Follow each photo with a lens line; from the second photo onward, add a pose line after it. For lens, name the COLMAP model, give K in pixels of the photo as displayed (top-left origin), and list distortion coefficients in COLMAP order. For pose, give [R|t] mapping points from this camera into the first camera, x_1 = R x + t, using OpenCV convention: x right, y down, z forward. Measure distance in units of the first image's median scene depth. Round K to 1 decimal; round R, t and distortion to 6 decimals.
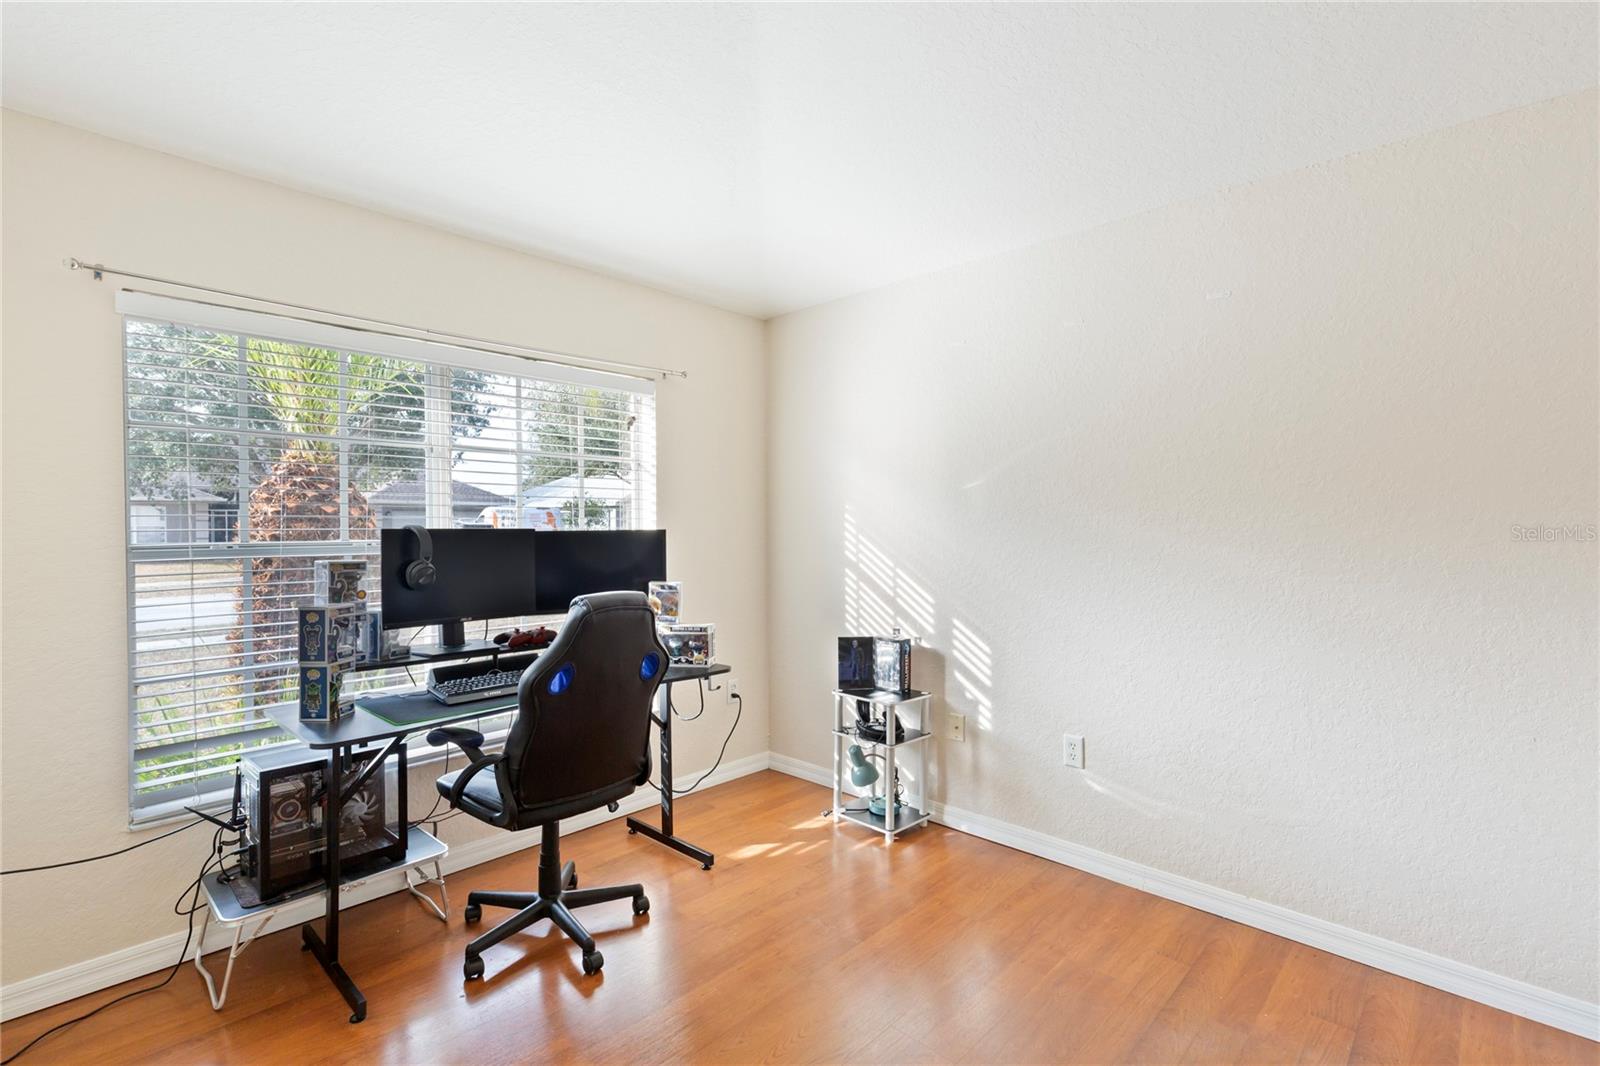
lens RADIAL K [[730.8, 0, 803.5], [0, 730.8, 529.1], [0, 0, 1]] dist [0.024816, -0.000144]
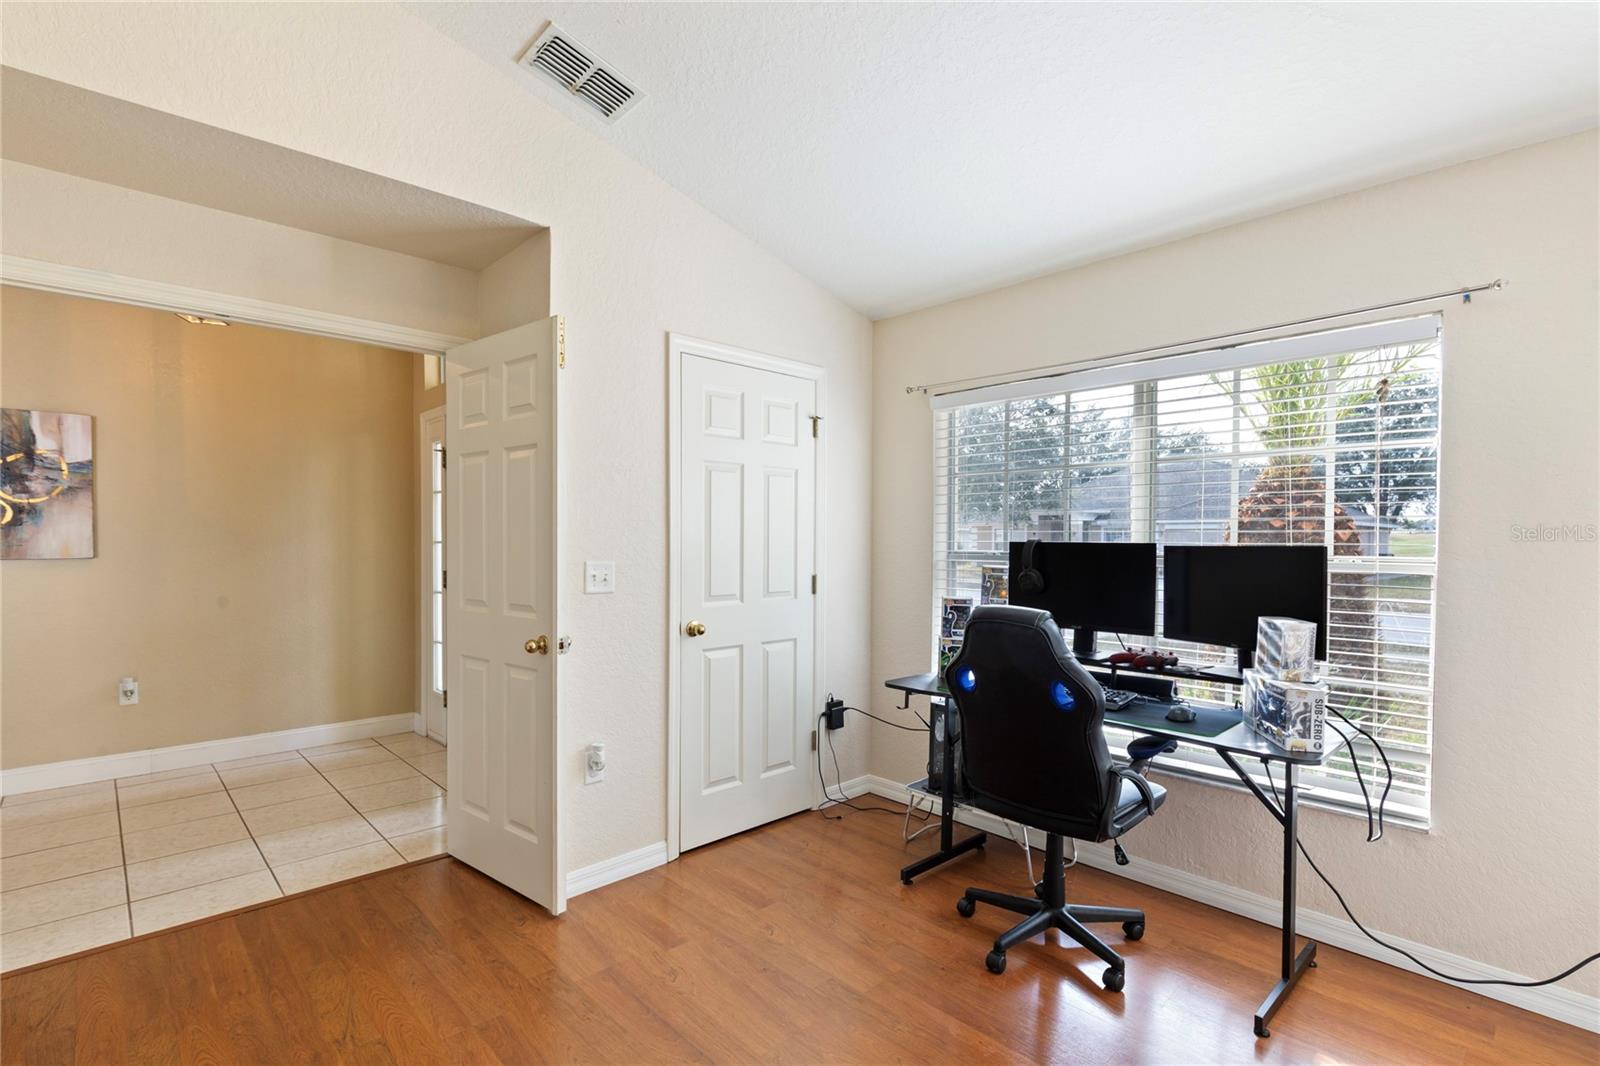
lens RADIAL K [[752.2, 0, 797.8], [0, 752.2, 530.8], [0, 0, 1]] dist [-0.001338, 0.000200]
pose [[-0.052959, -0.007084, -0.998572, 0.534343], [-0.011474, 0.999913, -0.006485, -0.003939], [0.998531, 0.011114, -0.053036, 0.538454]]
